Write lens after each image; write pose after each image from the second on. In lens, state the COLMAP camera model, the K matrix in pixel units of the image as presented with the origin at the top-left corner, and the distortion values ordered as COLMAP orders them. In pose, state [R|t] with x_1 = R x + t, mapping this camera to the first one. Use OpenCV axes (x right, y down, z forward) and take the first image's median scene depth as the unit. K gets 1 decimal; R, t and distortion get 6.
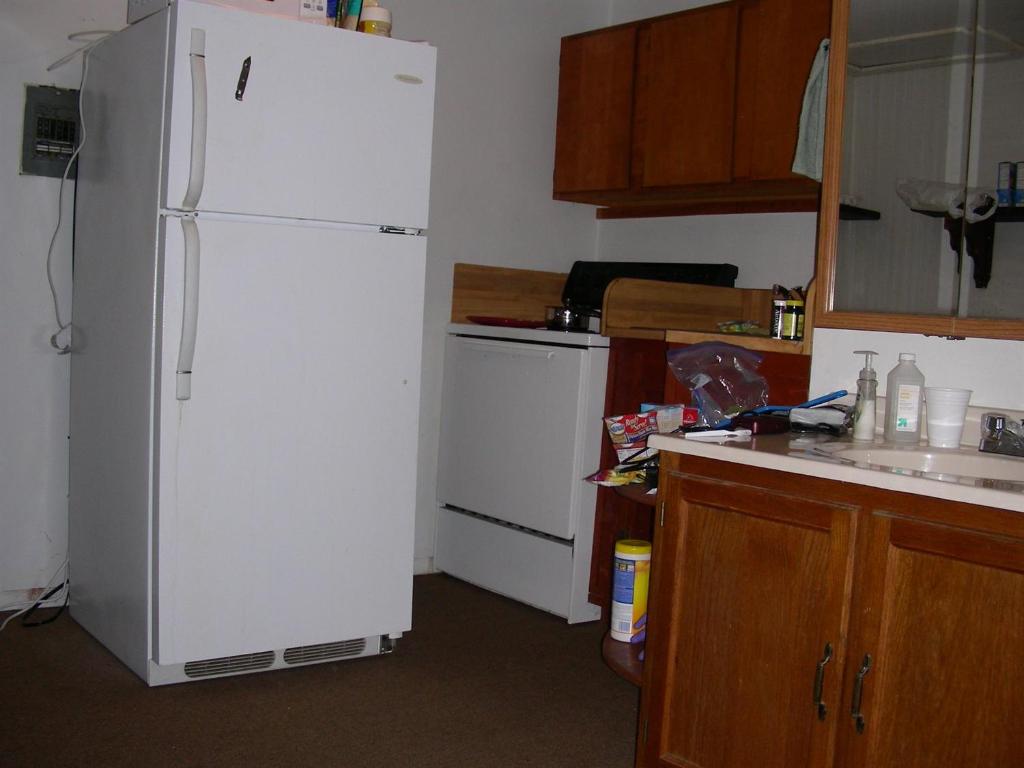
lens RADIAL K [[1151.3, 0, 512.0], [0, 1151.3, 384.0], [0, 0, 1]] dist [-0.209646, 0.196768]
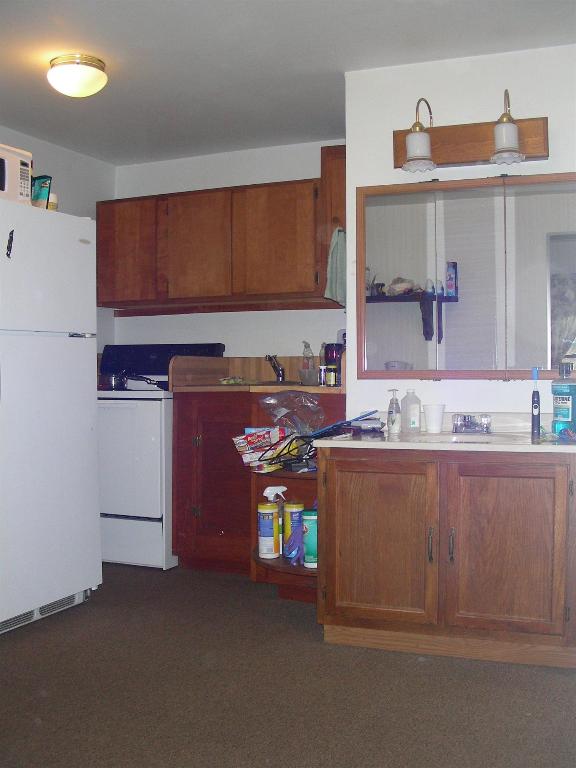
lens RADIAL K [[863.5, 0, 288.0], [0, 863.5, 384.0], [0, 0, 1]] dist [-0.209646, 0.196768]
pose [[0.872613, -0.066301, 0.483891, -0.444195], [0.085120, 0.996226, -0.017000, -0.021426], [-0.480937, 0.056023, 0.874963, -0.190451]]
